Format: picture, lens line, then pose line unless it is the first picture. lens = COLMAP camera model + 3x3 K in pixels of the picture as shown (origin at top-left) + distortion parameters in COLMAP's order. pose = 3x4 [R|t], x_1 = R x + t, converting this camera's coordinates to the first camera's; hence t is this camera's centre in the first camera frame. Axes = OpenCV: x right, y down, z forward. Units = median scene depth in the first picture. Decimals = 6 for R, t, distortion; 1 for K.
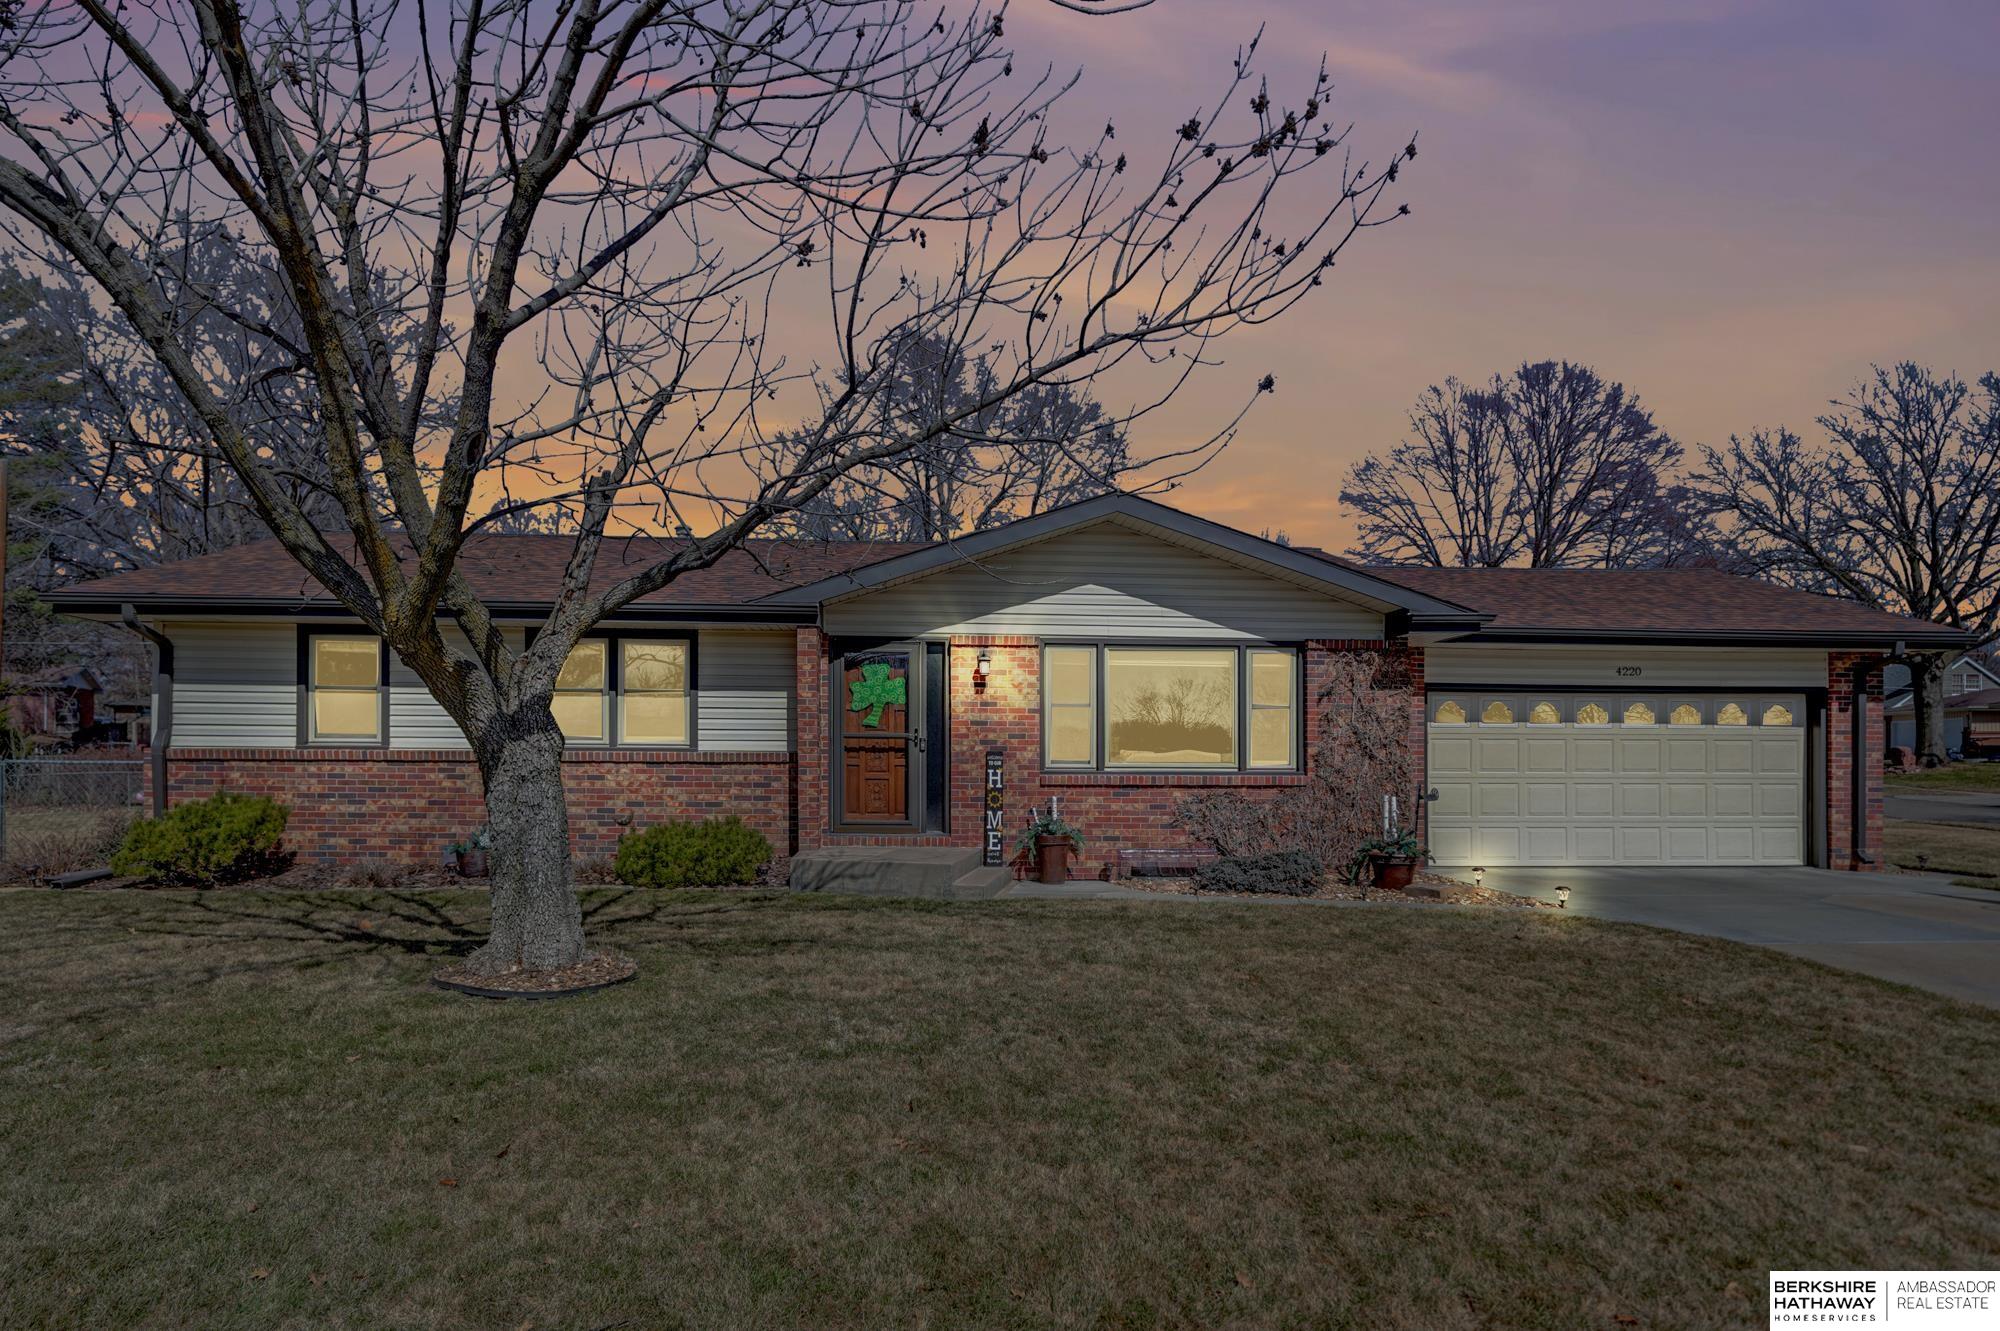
lens RADIAL K [[943.2, 0, 1000.5], [0, 943.2, 749.7], [0, 0, 1]] dist [-0.003135, -0.000108]
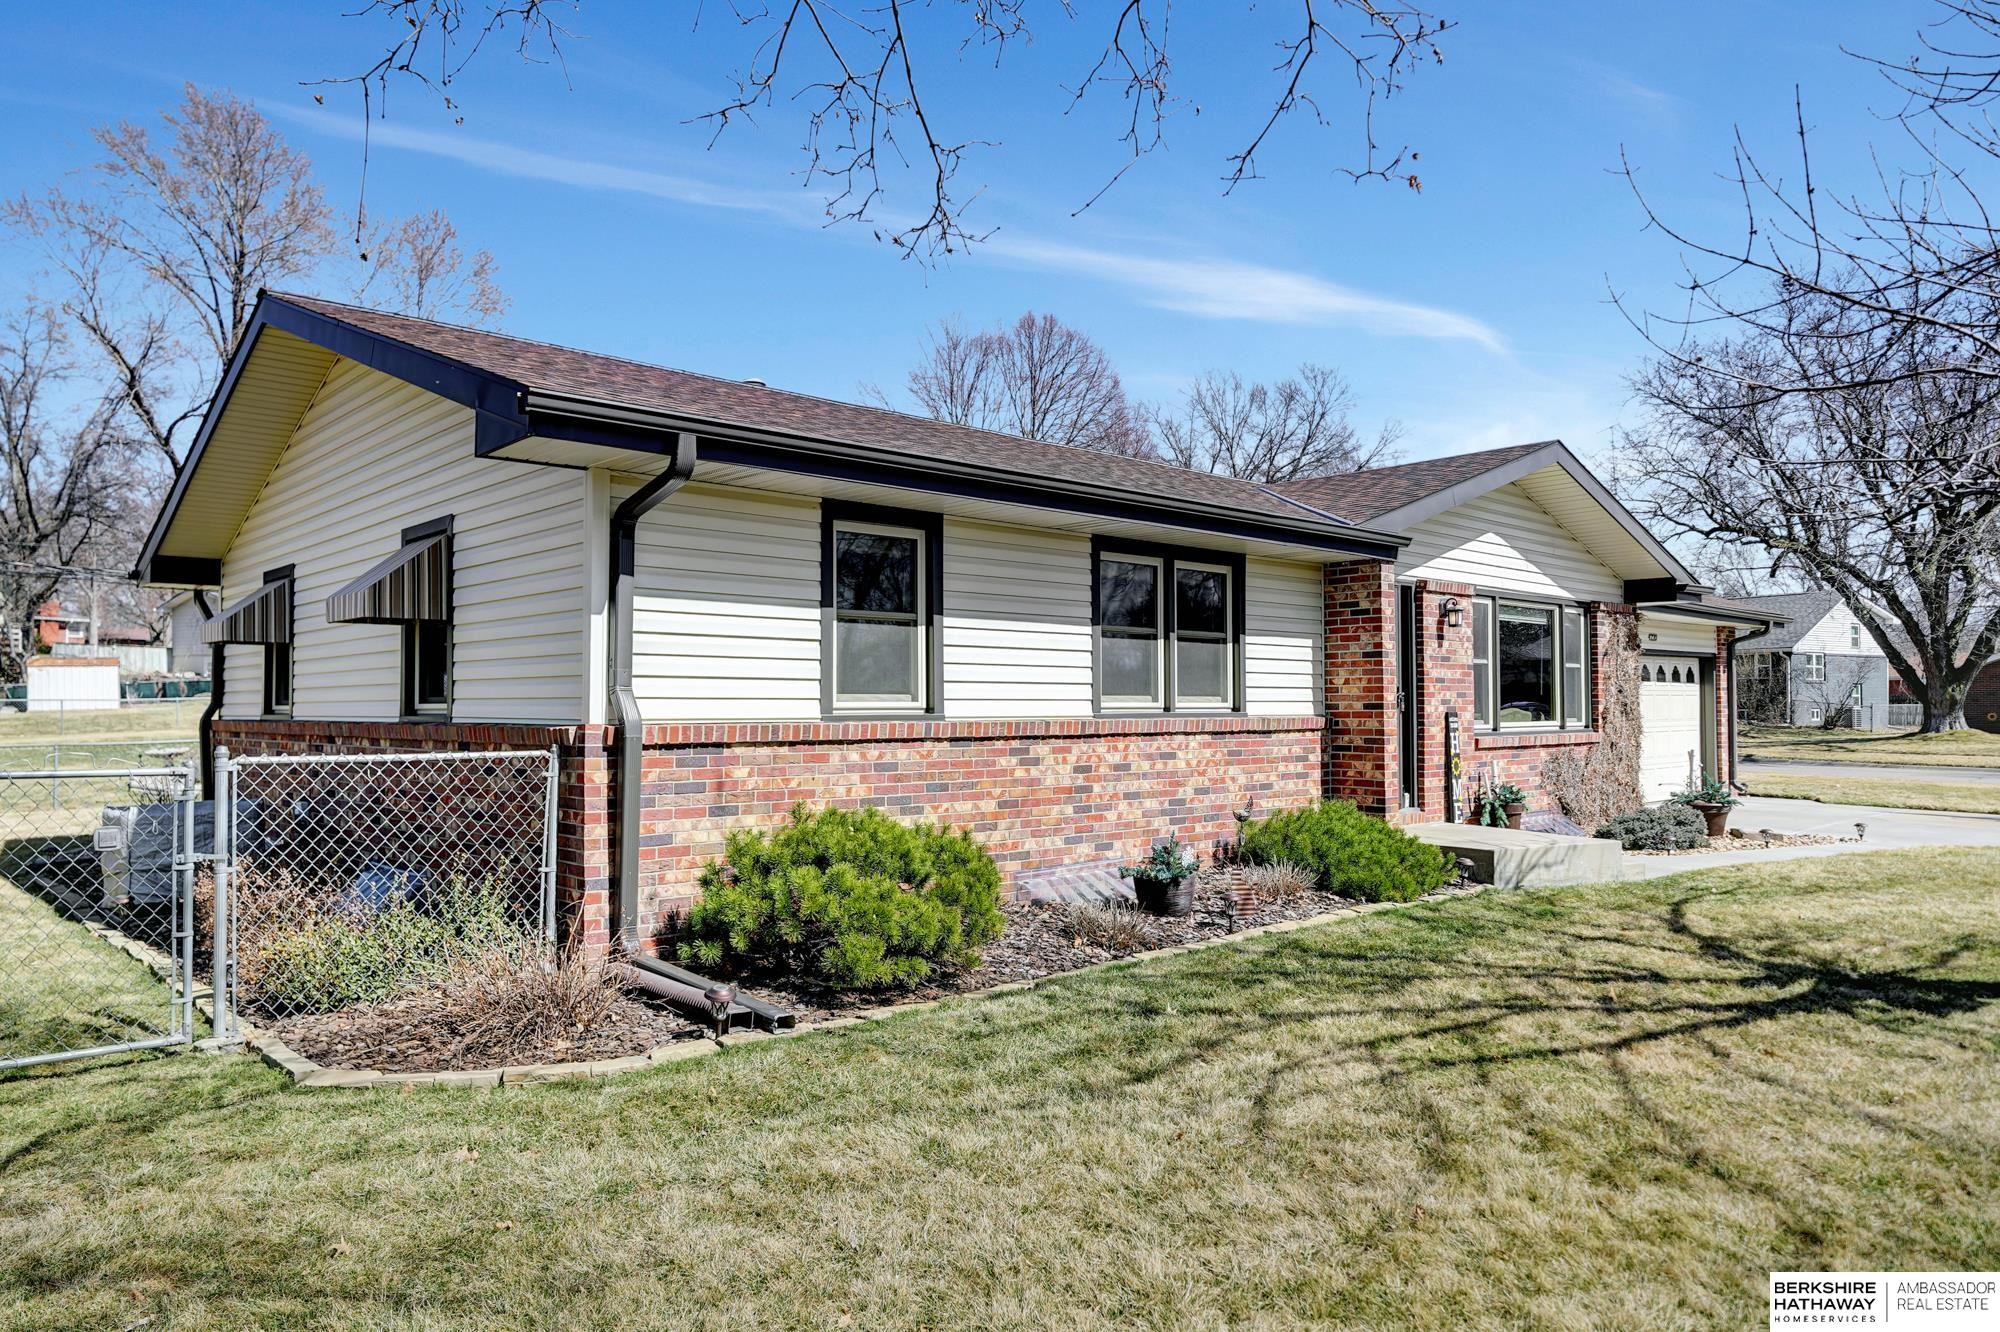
lens RADIAL K [[1087.2, 0, 994.6], [0, 1087.2, 661.7], [0, 0, 1]] dist [0.005602, 0.000239]
pose [[0.844067, 0.015777, 0.536006, -0.926720], [-0.000015, 0.999568, -0.029397, -0.015869], [-0.536238, 0.024805, 0.843702, 0.367182]]
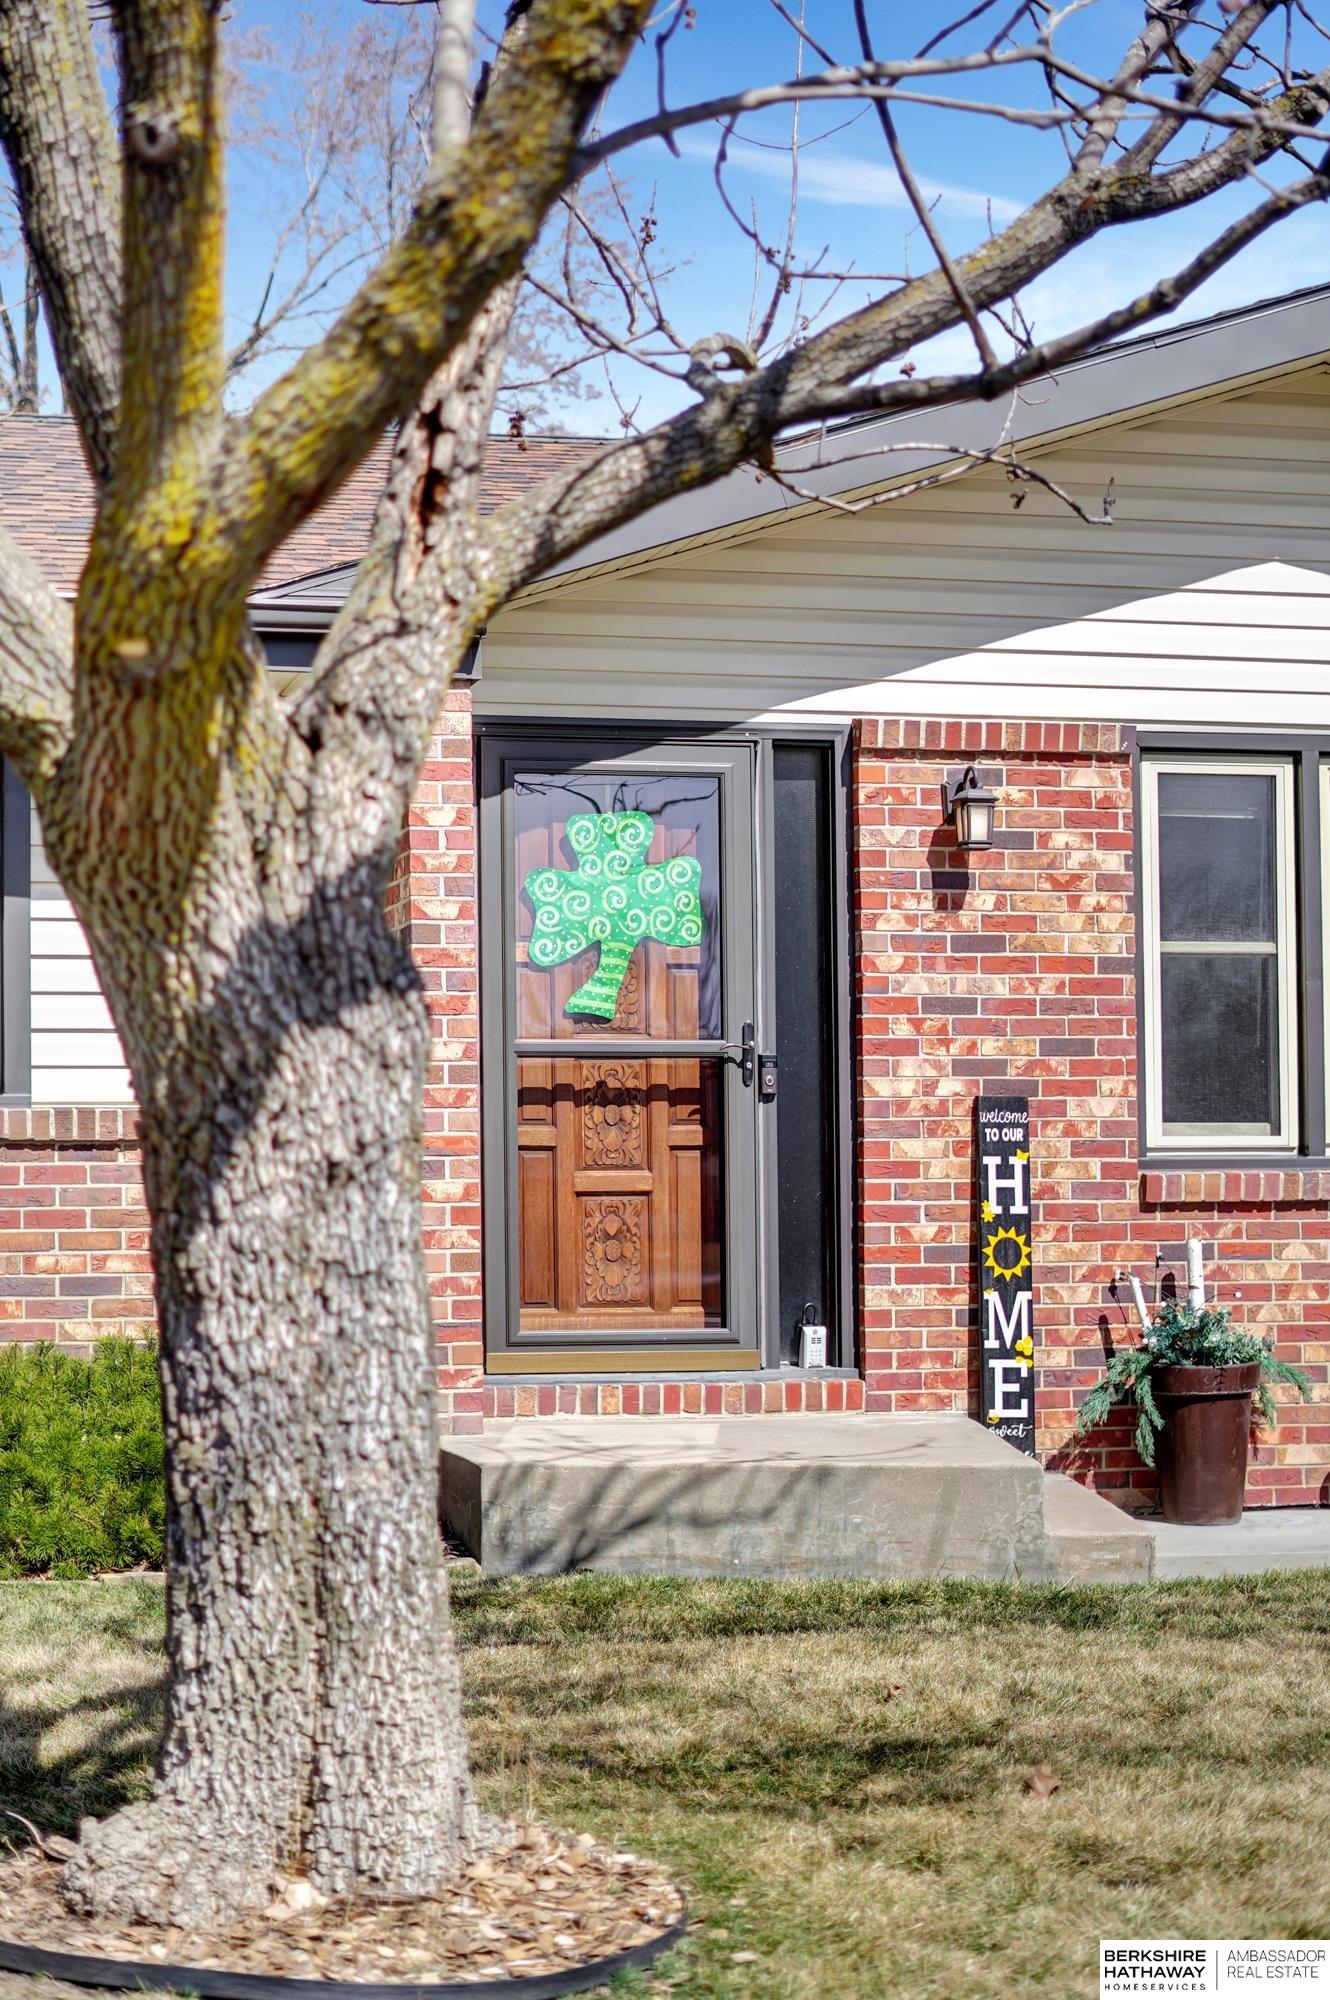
lens RADIAL K [[2864.3, 0, 666.9], [0, 2864.3, 1007.6], [0, 0, 1]] dist [-0.044669, 0.000000]
pose [[0.991380, -0.005274, 0.130912, -0.238010], [0.010351, 0.999219, -0.038125, 0.007179], [-0.130609, 0.039151, 0.990661, 0.089748]]
